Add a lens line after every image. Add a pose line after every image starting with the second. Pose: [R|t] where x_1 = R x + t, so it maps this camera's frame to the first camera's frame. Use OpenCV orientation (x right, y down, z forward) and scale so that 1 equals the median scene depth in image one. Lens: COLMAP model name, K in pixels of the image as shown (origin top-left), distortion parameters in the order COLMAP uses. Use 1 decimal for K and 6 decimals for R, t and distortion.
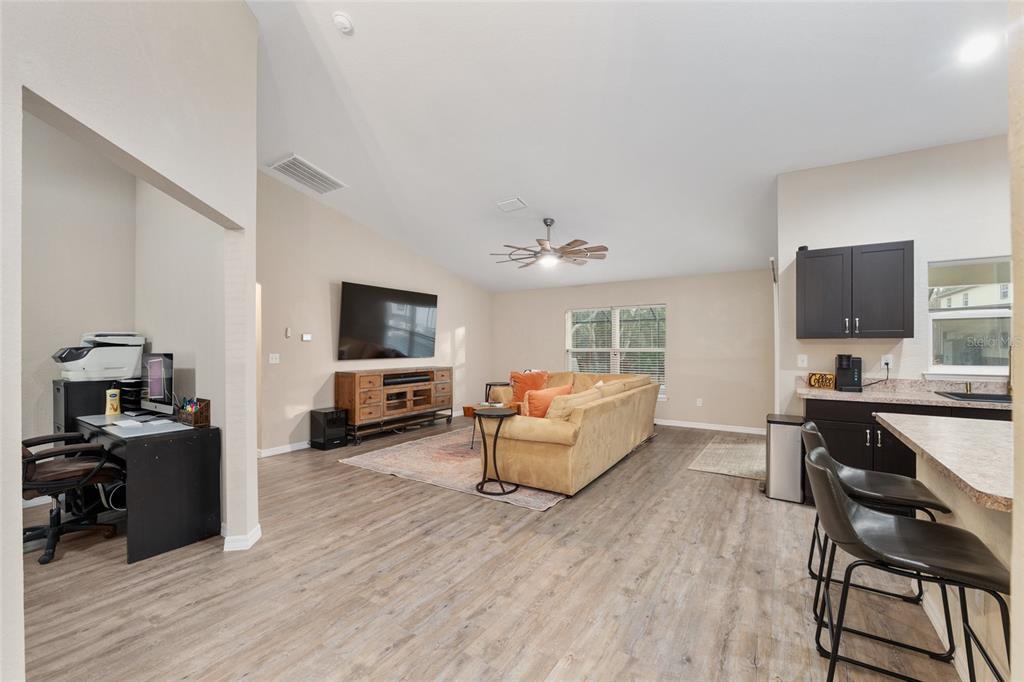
lens RADIAL K [[418.8, 0, 510.0], [0, 418.8, 345.4], [0, 0, 1]] dist [-0.008970, -0.000903]
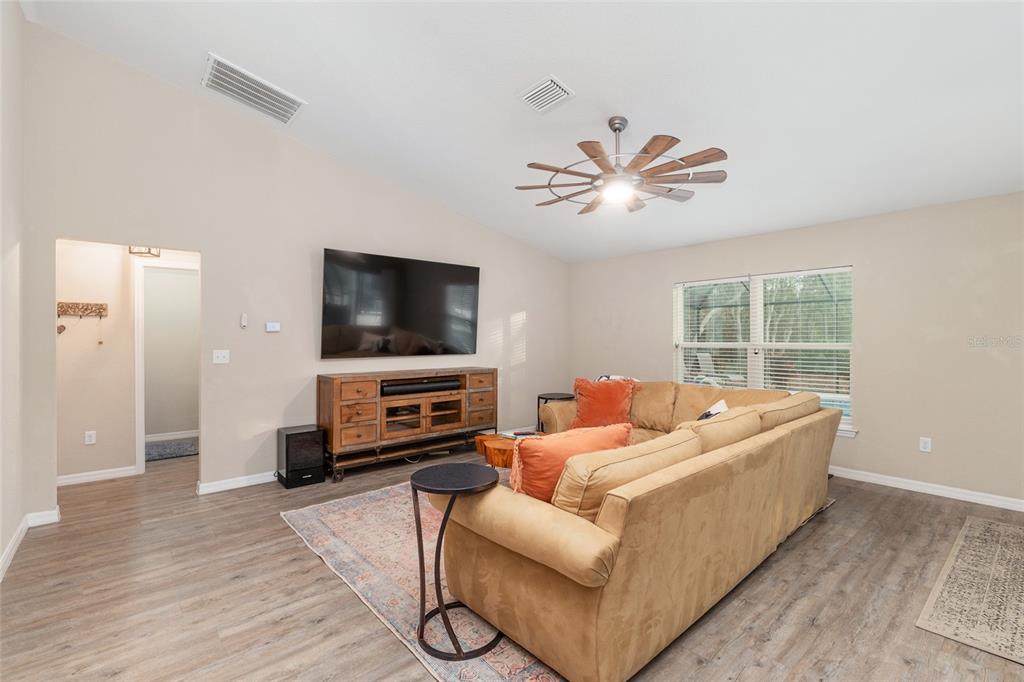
lens RADIAL K [[453.2, 0, 513.6], [0, 453.2, 336.7], [0, 0, 1]] dist [-0.000371, -0.000535]
pose [[0.961903, 0.001380, -0.273388, 0.119422], [-0.000918, 0.999998, 0.001820, -0.004536], [0.273390, -0.001500, 0.961902, 0.344867]]
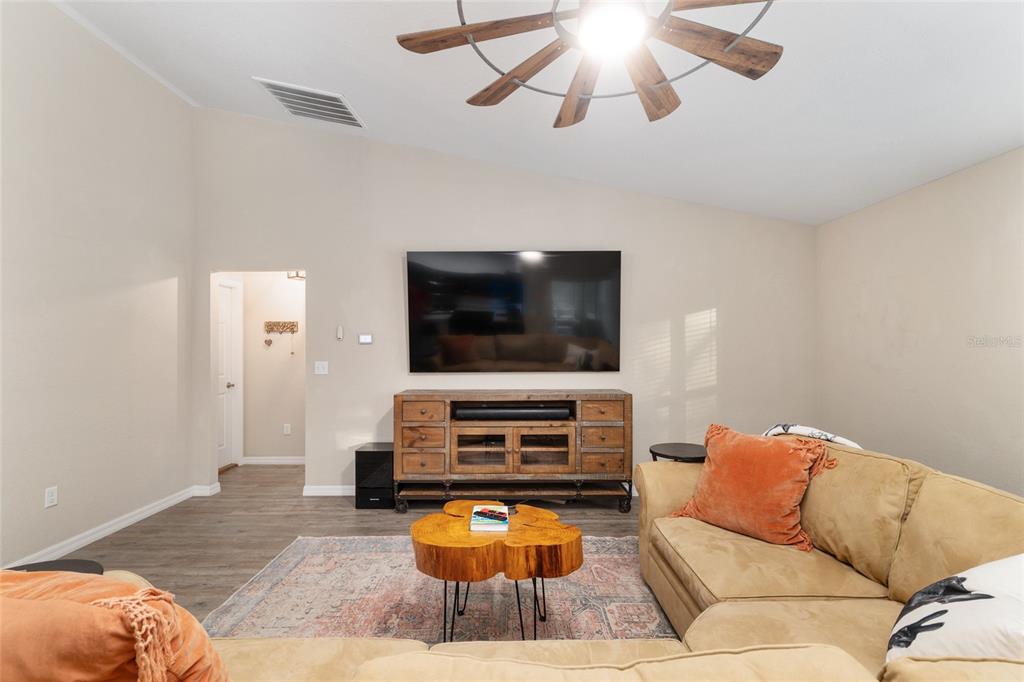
lens RADIAL K [[453.2, 0, 510.7], [0, 453.2, 343.0], [0, 0, 1]] dist [-0.000371, -0.000535]
pose [[0.541335, -0.006469, -0.840782, 0.277478], [0.004041, 0.999979, -0.005092, -0.007063], [0.840797, -0.000642, 0.541350, 0.752822]]
